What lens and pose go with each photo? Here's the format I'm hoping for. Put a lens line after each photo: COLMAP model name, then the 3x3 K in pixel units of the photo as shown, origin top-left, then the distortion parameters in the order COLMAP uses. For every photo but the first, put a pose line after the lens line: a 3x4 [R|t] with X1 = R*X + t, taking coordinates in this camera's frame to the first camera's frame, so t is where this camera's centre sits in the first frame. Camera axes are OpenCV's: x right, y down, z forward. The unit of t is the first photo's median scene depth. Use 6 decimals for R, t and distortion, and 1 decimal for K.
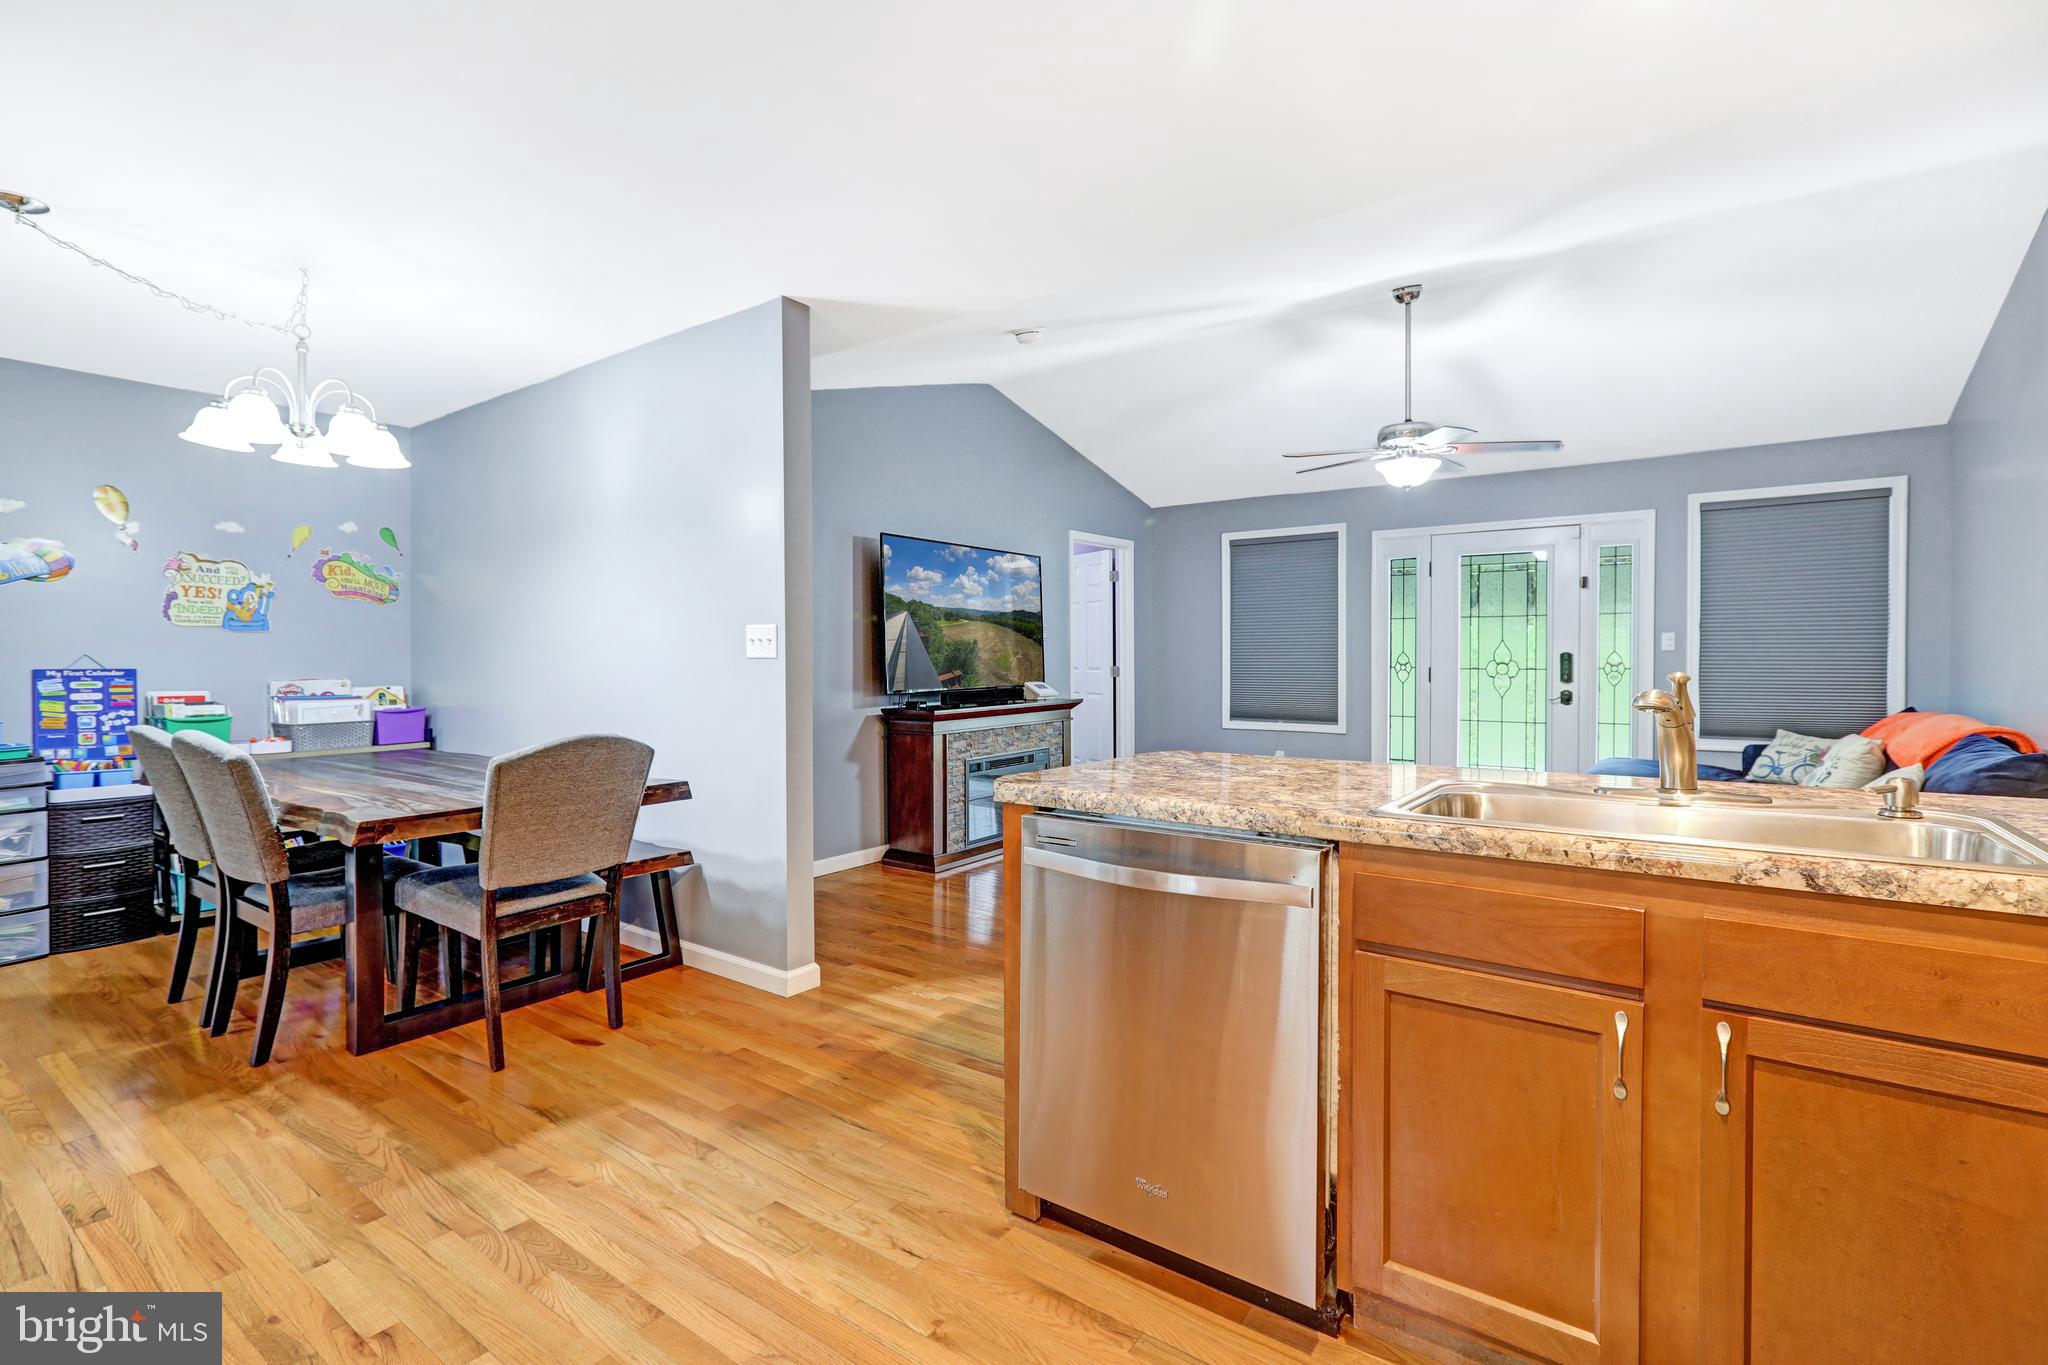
lens RADIAL K [[922.3, 0, 1024.0], [0, 922.3, 664.8], [0, 0, 1]] dist [0.000765, 0.000138]
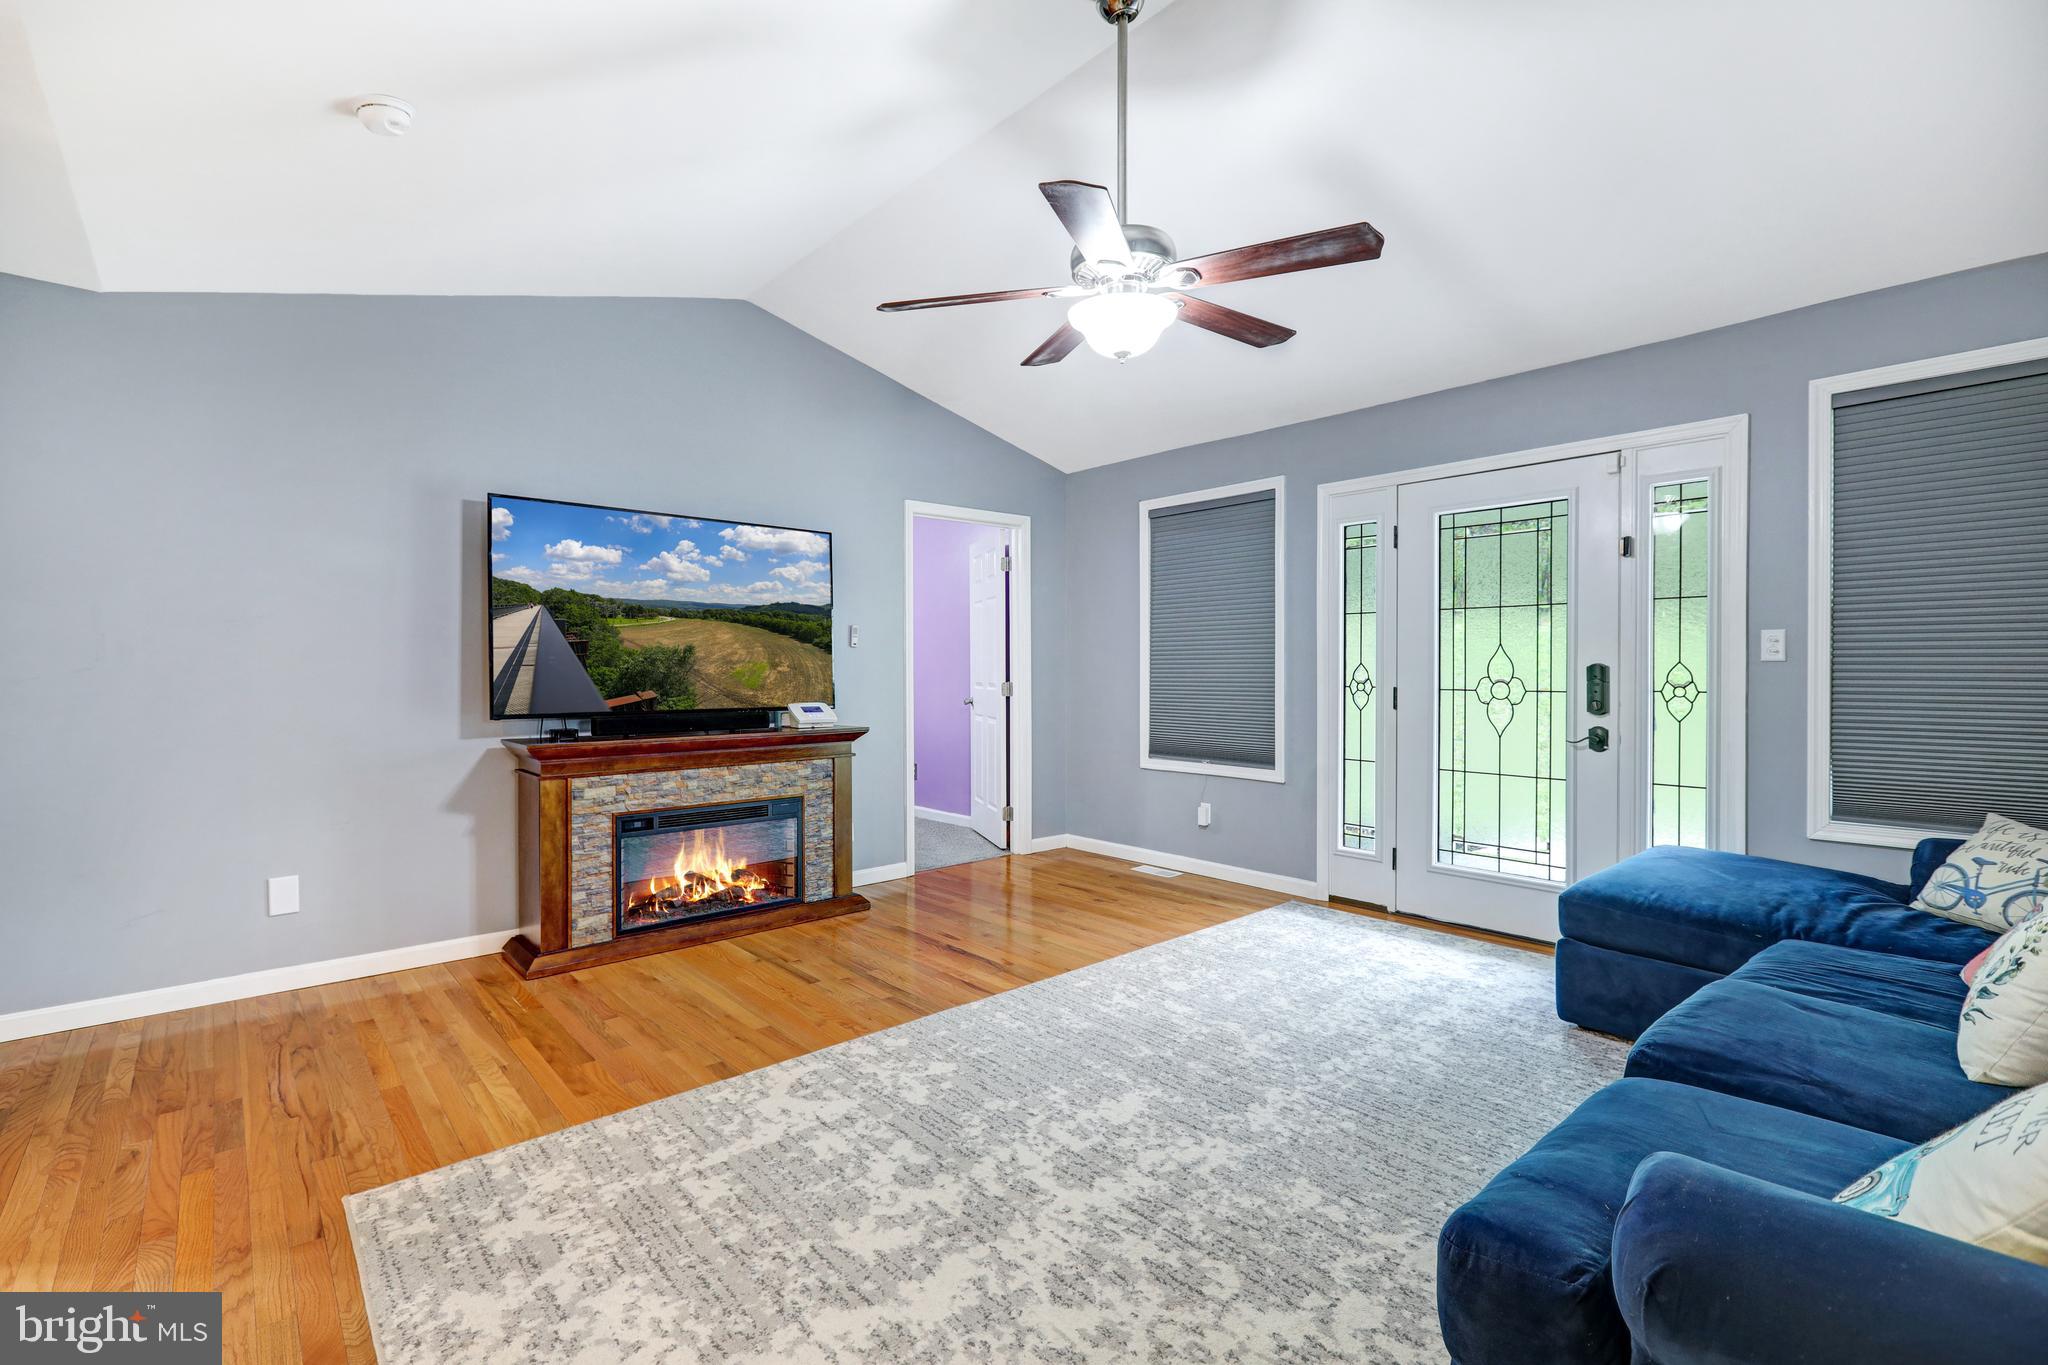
lens RADIAL K [[915.0, 0, 1028.4], [0, 915.0, 669.0], [0, 0, 1]] dist [-0.000533, 0.000012]
pose [[0.979995, 0.003886, -0.198984, 0.342074], [-0.006055, 0.999929, -0.010293, -0.001791], [0.198930, 0.011292, 0.979949, 0.340264]]
